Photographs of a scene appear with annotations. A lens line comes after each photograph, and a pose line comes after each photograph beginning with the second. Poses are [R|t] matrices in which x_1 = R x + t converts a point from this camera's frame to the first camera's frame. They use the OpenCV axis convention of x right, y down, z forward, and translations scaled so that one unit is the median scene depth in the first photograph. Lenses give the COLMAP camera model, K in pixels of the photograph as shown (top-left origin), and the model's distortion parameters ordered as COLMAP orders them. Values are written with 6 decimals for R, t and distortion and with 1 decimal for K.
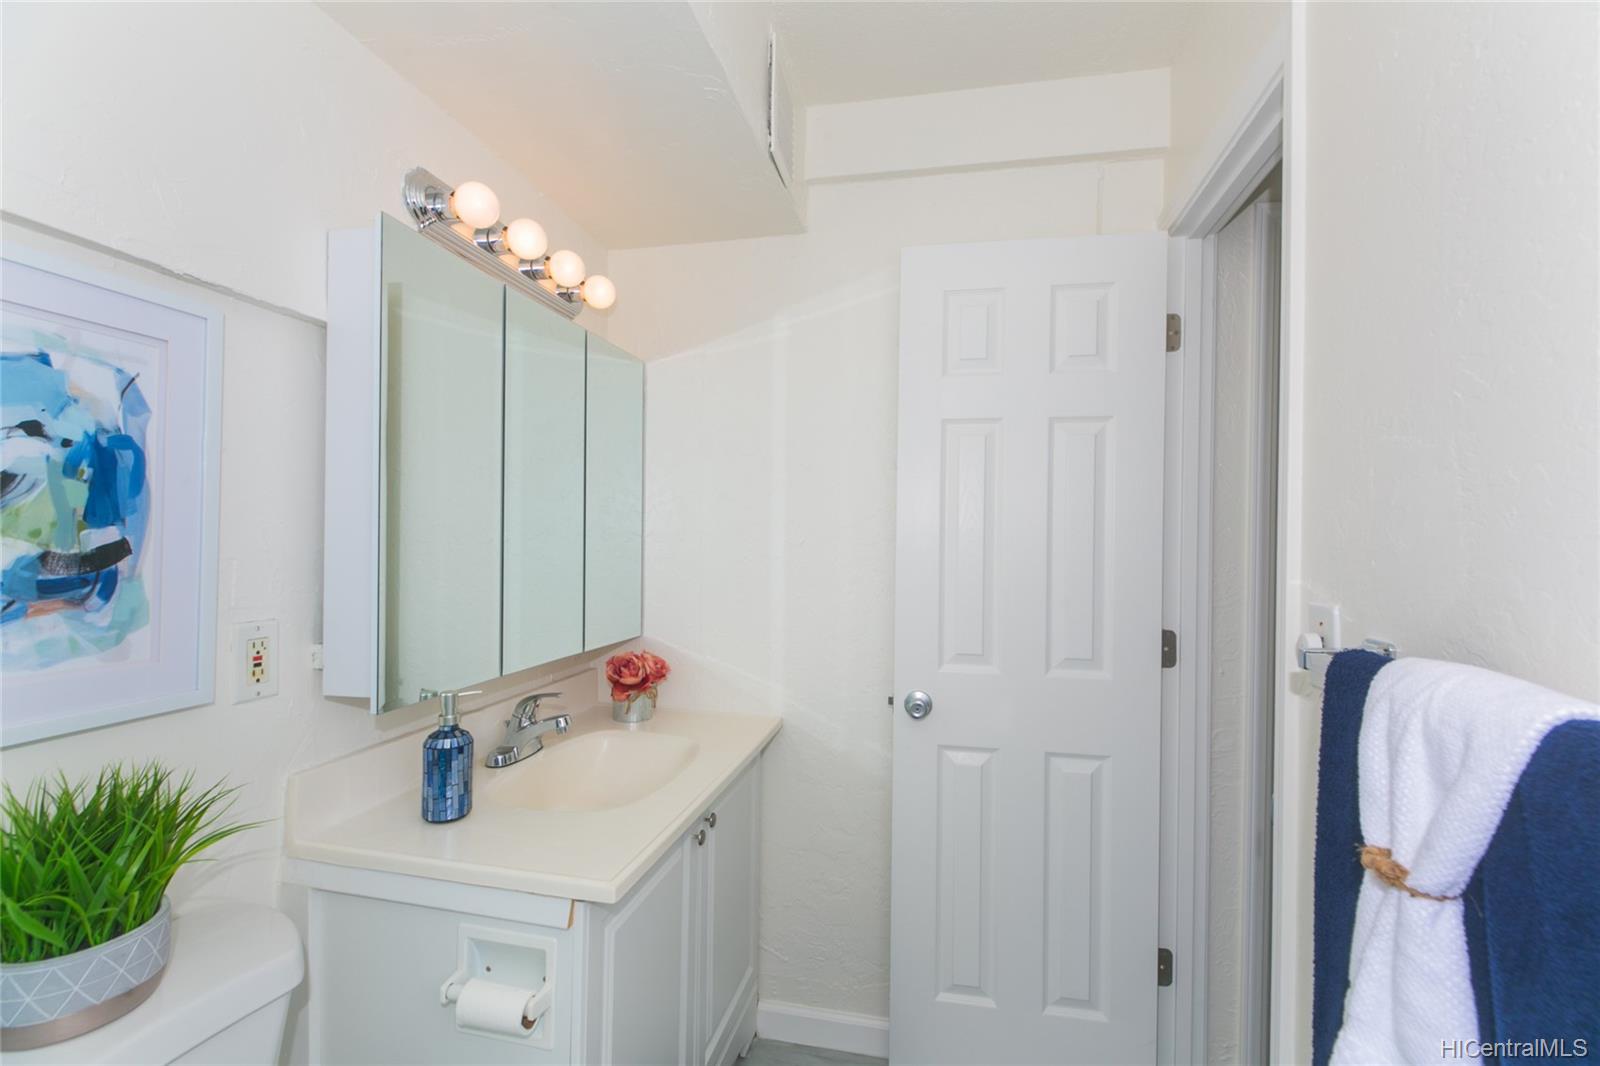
lens RADIAL K [[723.9, 0, 800.2], [0, 723.9, 539.1], [0, 0, 1]] dist [0.008215, -0.000752]
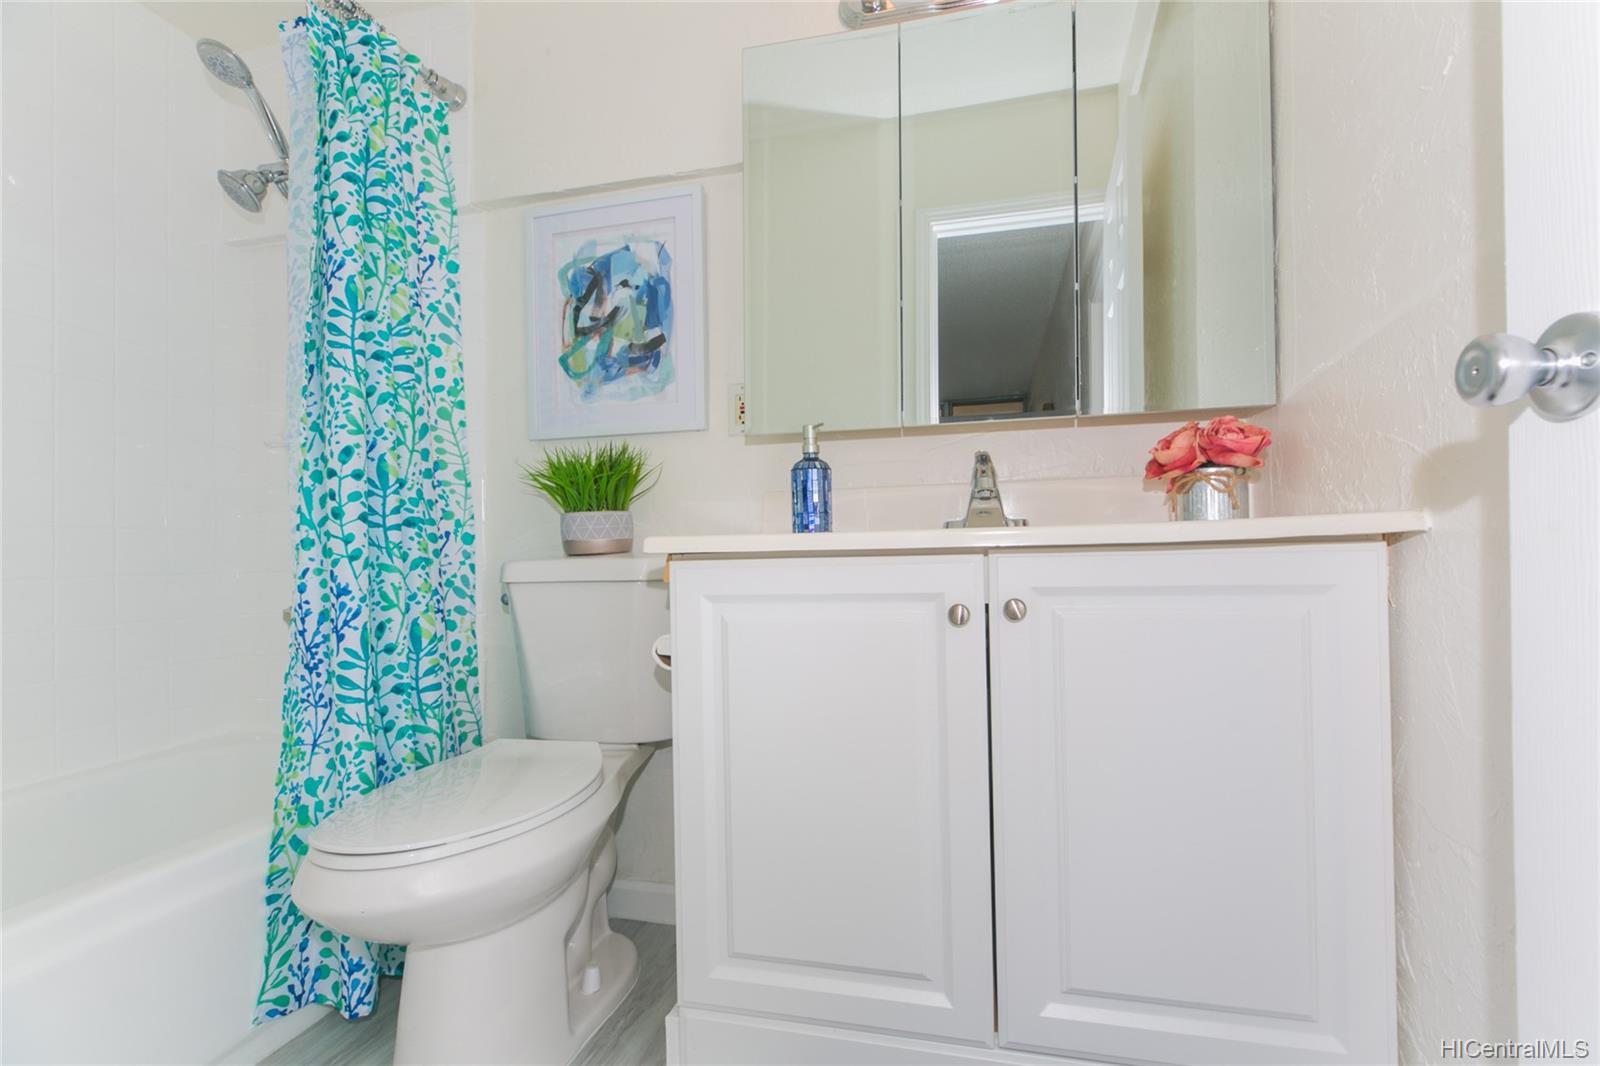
lens RADIAL K [[723.9, 0, 802.6], [0, 723.9, 542.0], [0, 0, 1]] dist [0.008215, -0.000752]
pose [[-0.006258, -0.025035, -0.999667, 0.901589], [0.018662, 0.999510, -0.025148, 0.593652], [0.999806, -0.018813, -0.005788, 1.399471]]
